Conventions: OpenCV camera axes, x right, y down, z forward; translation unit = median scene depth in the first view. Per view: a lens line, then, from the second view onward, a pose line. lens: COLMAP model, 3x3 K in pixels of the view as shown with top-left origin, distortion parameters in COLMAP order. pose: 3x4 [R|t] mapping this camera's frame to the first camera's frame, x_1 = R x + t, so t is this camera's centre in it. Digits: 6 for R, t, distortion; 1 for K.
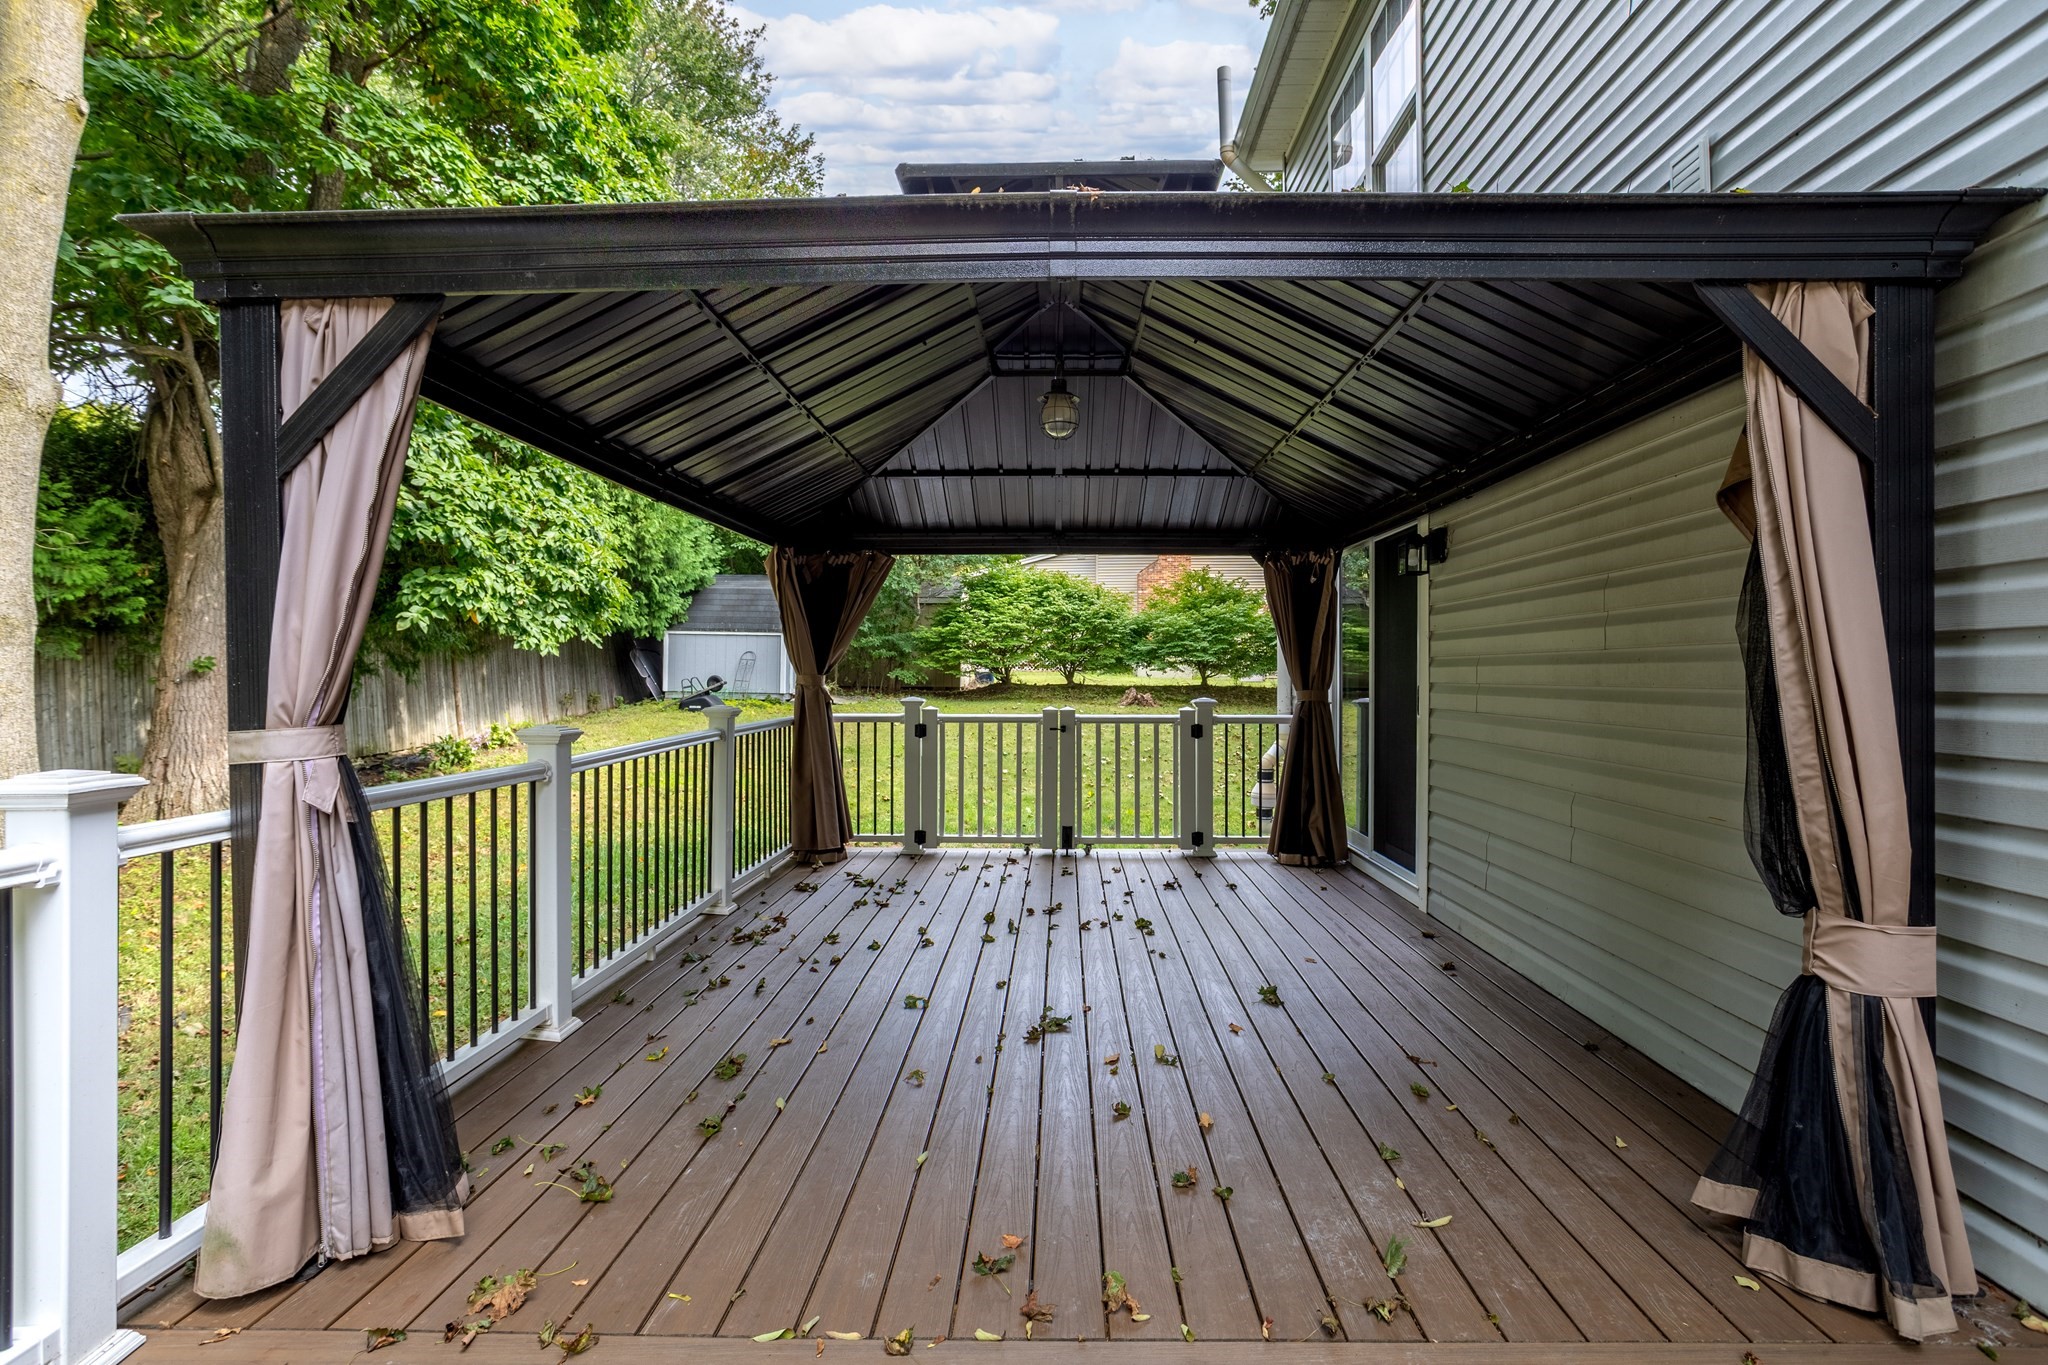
lens RADIAL K [[1014.7, 0, 1036.5], [0, 1014.7, 674.5], [0, 0, 1]] dist [-0.041385, 0.016611]
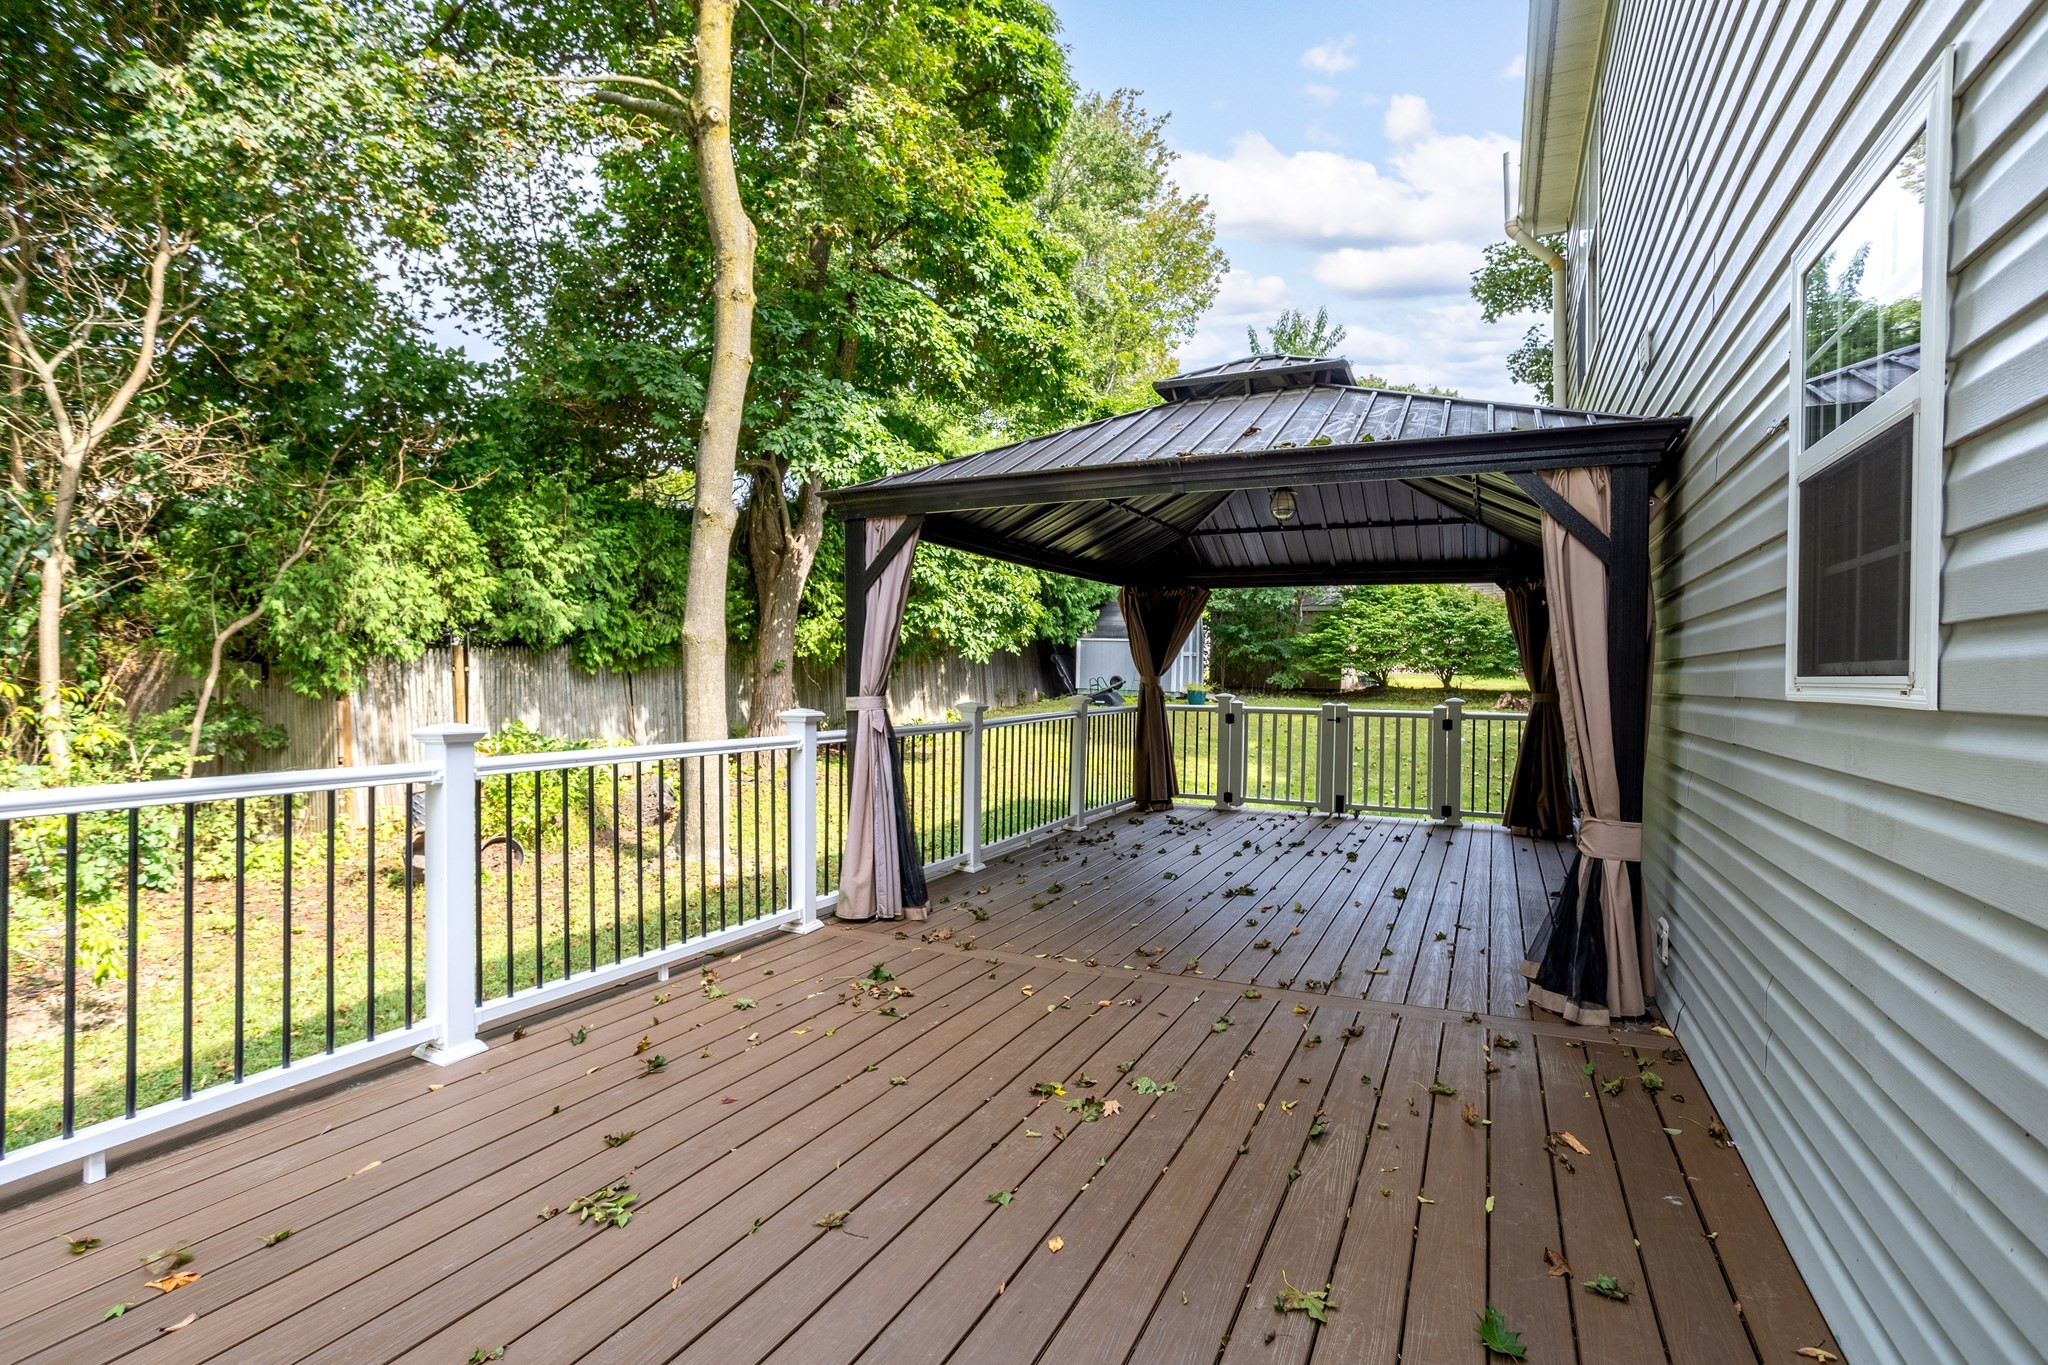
lens RADIAL K [[1014.7, 0, 1020.0], [0, 1014.7, 684.4], [0, 0, 1]] dist [-0.041385, 0.016611]
pose [[0.910005, 0.013810, -0.414367, 0.178646], [-0.010296, 0.999890, 0.010714, -0.001442], [0.414470, -0.005483, 0.910047, -0.320675]]
